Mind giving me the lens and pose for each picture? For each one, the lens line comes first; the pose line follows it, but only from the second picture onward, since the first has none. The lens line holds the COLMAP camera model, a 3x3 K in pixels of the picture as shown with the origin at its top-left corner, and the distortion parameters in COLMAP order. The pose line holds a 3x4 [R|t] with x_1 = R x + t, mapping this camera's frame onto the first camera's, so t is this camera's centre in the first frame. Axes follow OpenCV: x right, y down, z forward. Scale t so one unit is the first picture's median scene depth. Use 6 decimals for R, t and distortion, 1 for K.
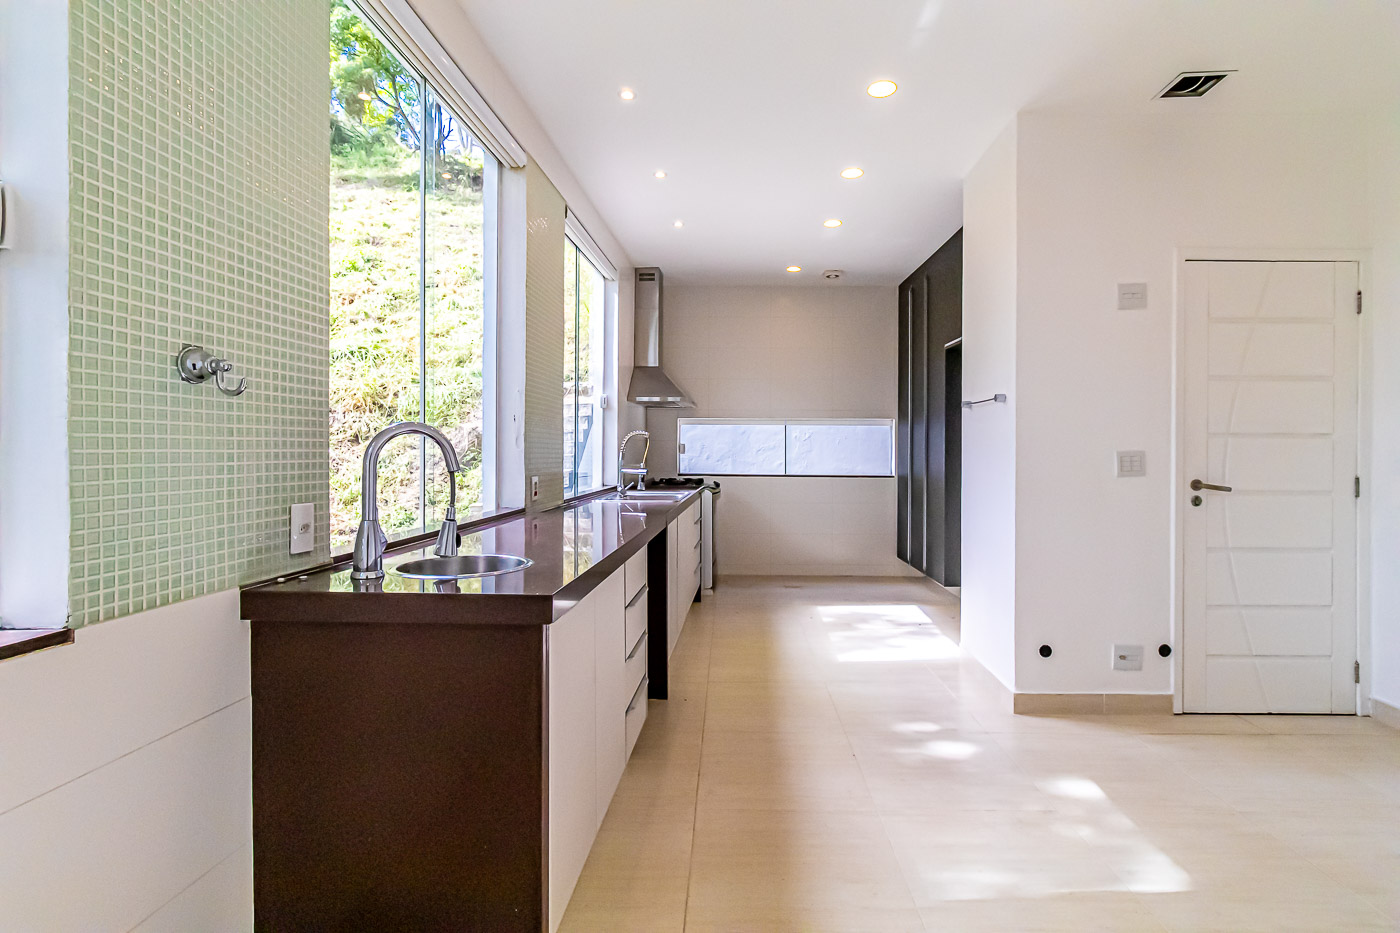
lens RADIAL K [[647.2, 0, 699.1], [0, 647.2, 451.3], [0, 0, 1]] dist [0.003268, 0.000244]
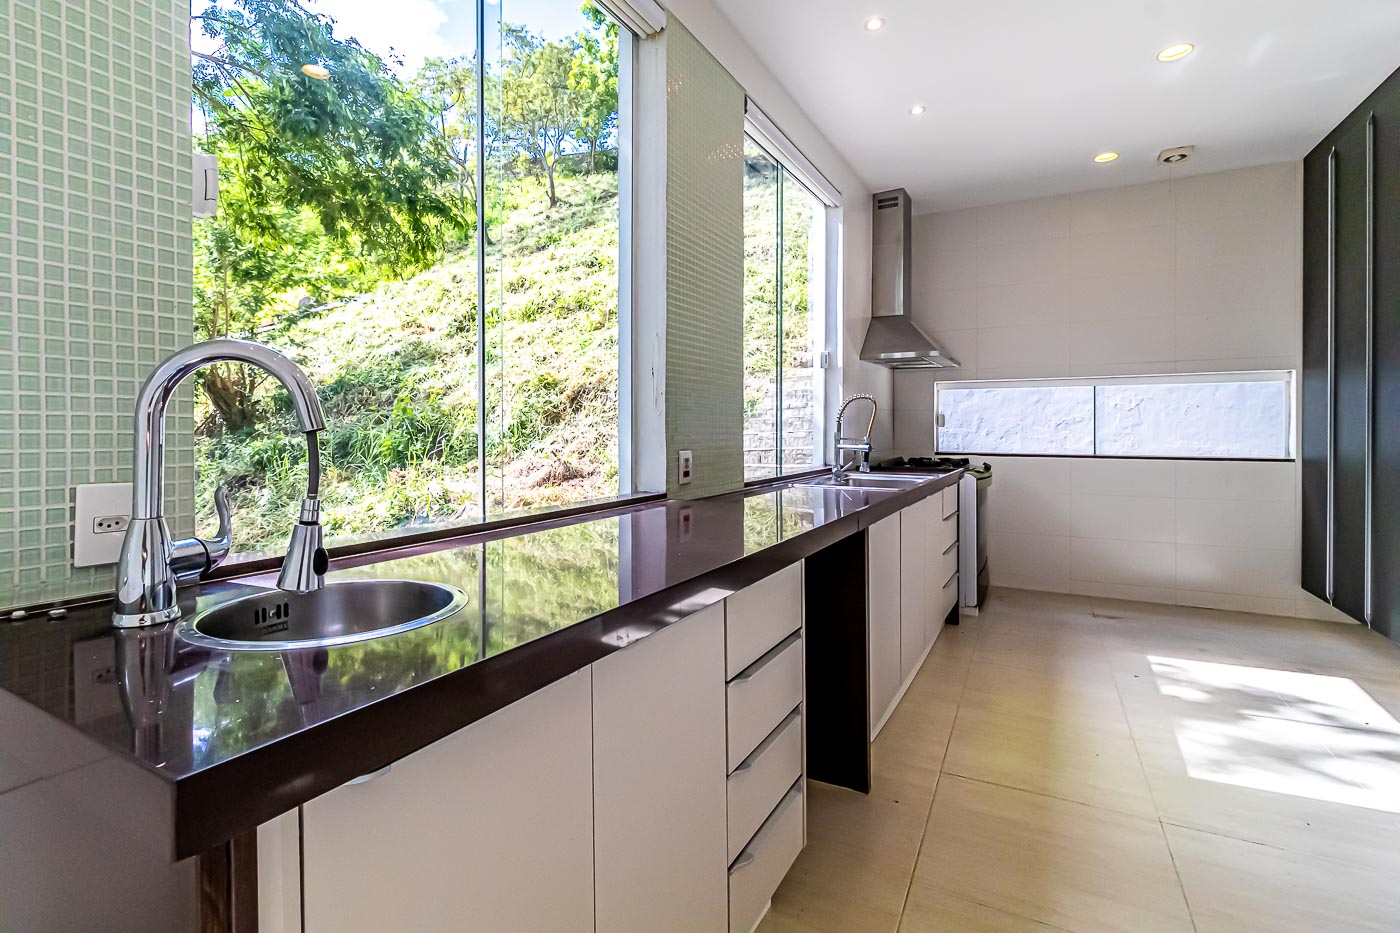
lens RADIAL K [[640.1, 0, 695.9], [0, 640.1, 431.7], [0, 0, 1]] dist [0.002750, 0.000865]
pose [[0.905332, -0.001818, -0.424700, 0.044033], [0.002530, 0.999996, 0.001111, 0.010188], [0.424696, -0.002081, 0.905333, 0.214080]]
